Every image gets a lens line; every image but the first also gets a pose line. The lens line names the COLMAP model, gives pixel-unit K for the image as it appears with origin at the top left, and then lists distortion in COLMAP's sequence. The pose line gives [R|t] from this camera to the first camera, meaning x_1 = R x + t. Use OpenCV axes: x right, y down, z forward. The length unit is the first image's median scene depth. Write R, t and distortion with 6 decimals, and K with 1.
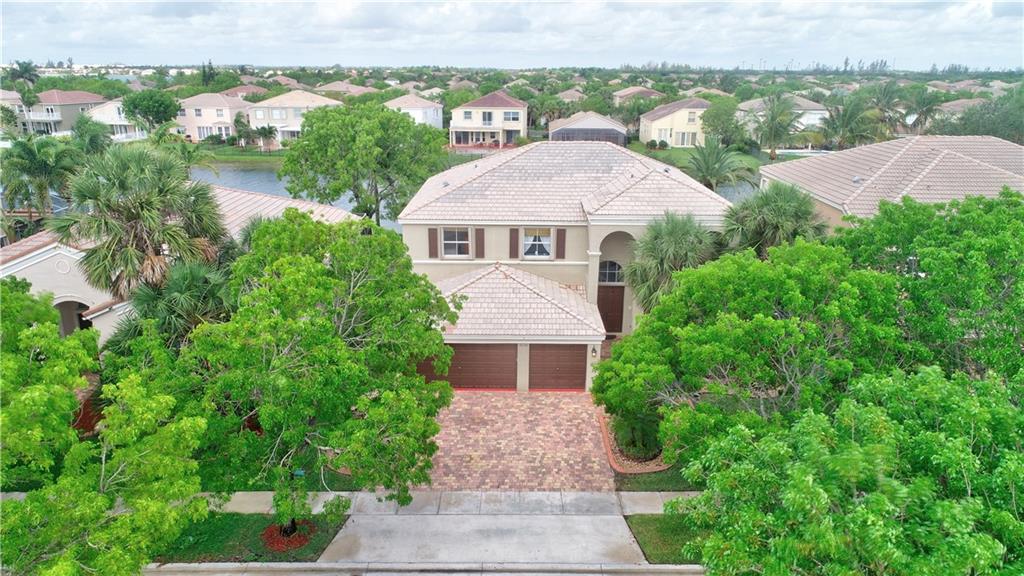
lens RADIAL K [[703.1, 0, 513.5], [0, 703.1, 289.4], [0, 0, 1]] dist [-0.006710, -0.000496]
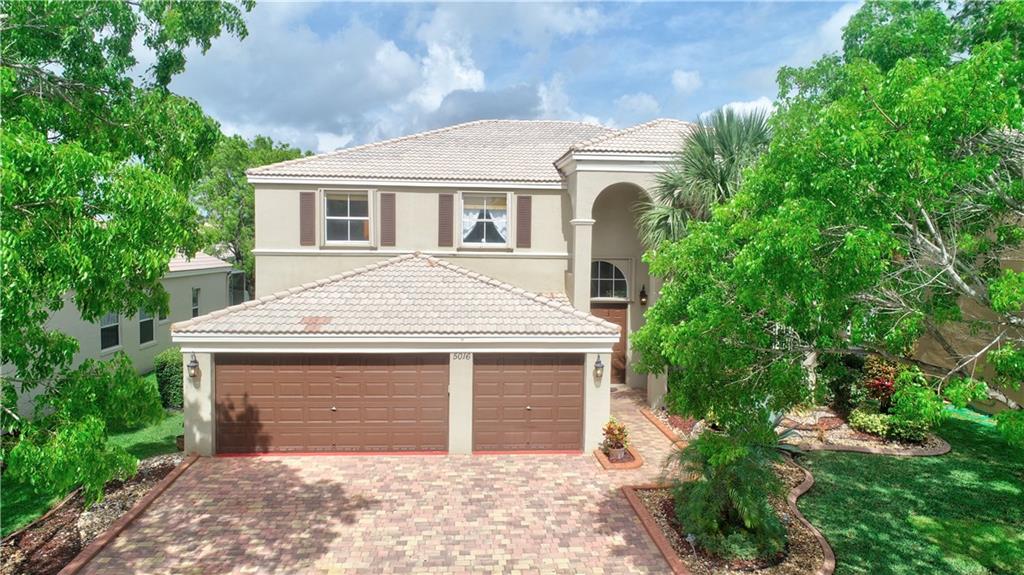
lens RADIAL K [[703.1, 0, 508.8], [0, 703.1, 284.8], [0, 0, 1]] dist [-0.006710, -0.000496]
pose [[0.997207, -0.001176, 0.074683, 0.010181], [0.020104, 0.967204, -0.253203, 0.153602], [-0.071936, 0.253997, 0.964526, 0.478224]]
